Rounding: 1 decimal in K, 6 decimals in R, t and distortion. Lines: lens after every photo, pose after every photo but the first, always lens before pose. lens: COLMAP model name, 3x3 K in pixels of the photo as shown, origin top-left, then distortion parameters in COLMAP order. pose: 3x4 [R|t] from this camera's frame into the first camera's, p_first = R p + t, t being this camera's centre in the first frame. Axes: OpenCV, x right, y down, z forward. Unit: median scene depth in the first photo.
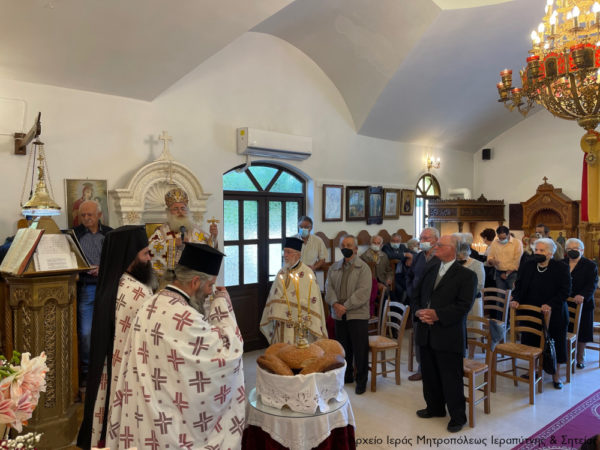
lens RADIAL K [[451.4, 0, 298.5], [0, 451.4, 224.7], [0, 0, 1]] dist [0.063073, -0.087989]
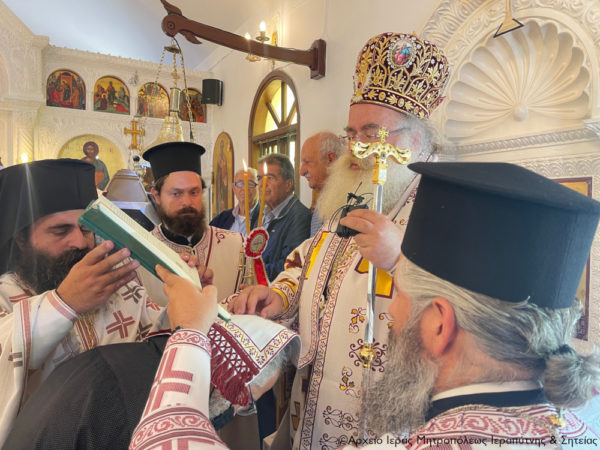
lens RADIAL K [[451.4, 0, 300.4], [0, 451.4, 233.5], [0, 0, 1]] dist [0.063073, -0.087989]
pose [[-0.165705, 0.064109, -0.984089, 0.007156], [-0.021331, 0.997418, 0.068569, 0.010330], [0.985945, 0.032354, -0.163910, 0.758268]]
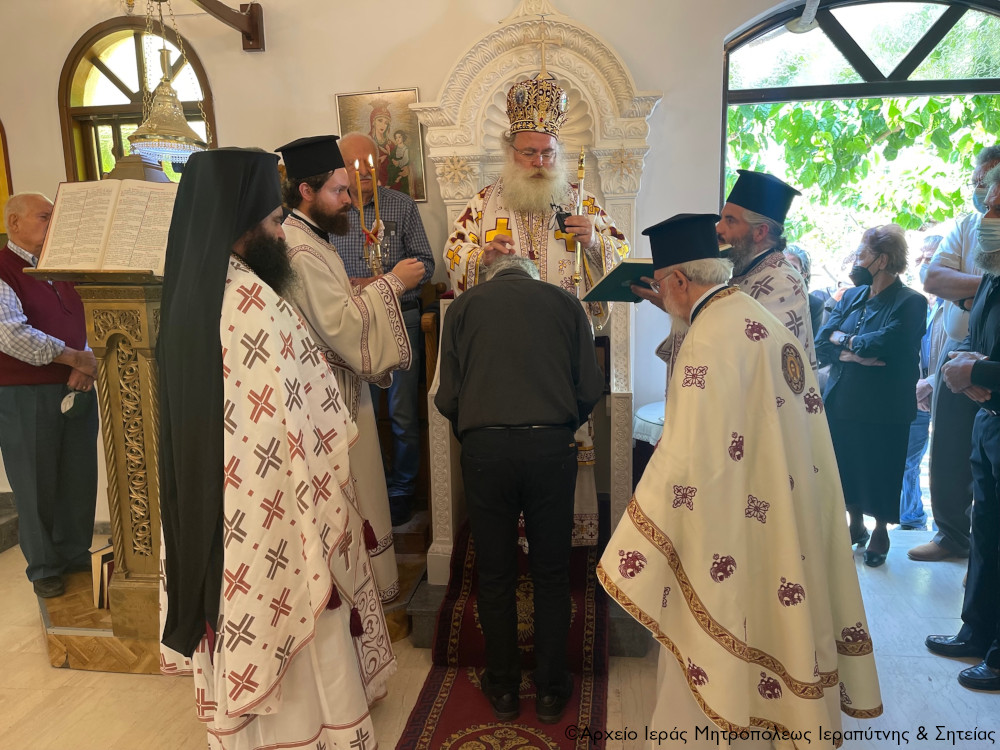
lens RADIAL K [[752.3, 0, 517.3], [0, 752.3, 381.0], [0, 0, 1]] dist [0.063073, -0.087989]
pose [[0.693901, 0.122960, -0.709494, 0.161614], [0.008702, 0.983809, 0.179010, 0.039712], [0.720018, -0.130389, 0.681596, 0.413173]]
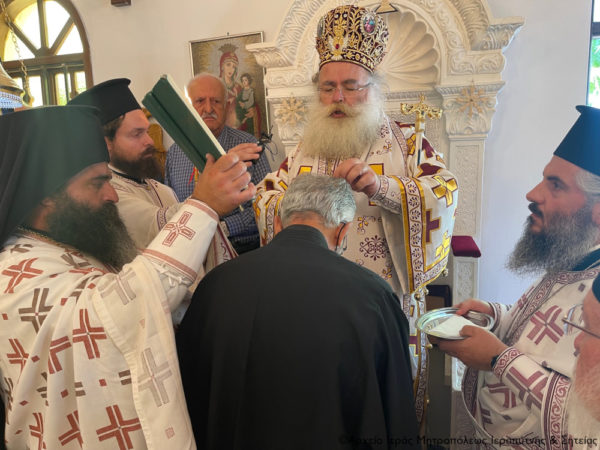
lens RADIAL K [[451.4, 0, 300.6], [0, 451.4, 228.8], [0, 0, 1]] dist [0.063073, -0.087989]
pose [[0.548711, 0.142936, -0.823702, 0.002956], [0.007719, 0.984368, 0.175958, 0.012245], [0.835976, -0.102908, 0.539030, 0.598706]]
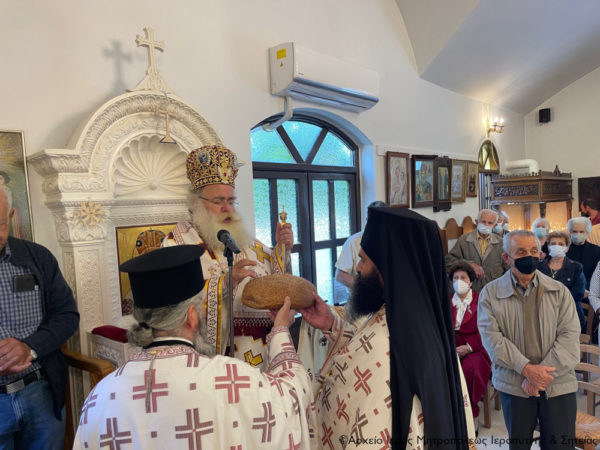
lens RADIAL K [[451.4, 0, 298.6], [0, 451.4, 224.8], [0, 0, 1]] dist [0.063073, -0.087989]
pose [[0.989385, -0.049732, 0.136543, -0.175646], [0.047595, 0.998688, 0.018871, -0.004590], [-0.137303, -0.012172, 0.990454, 0.416496]]
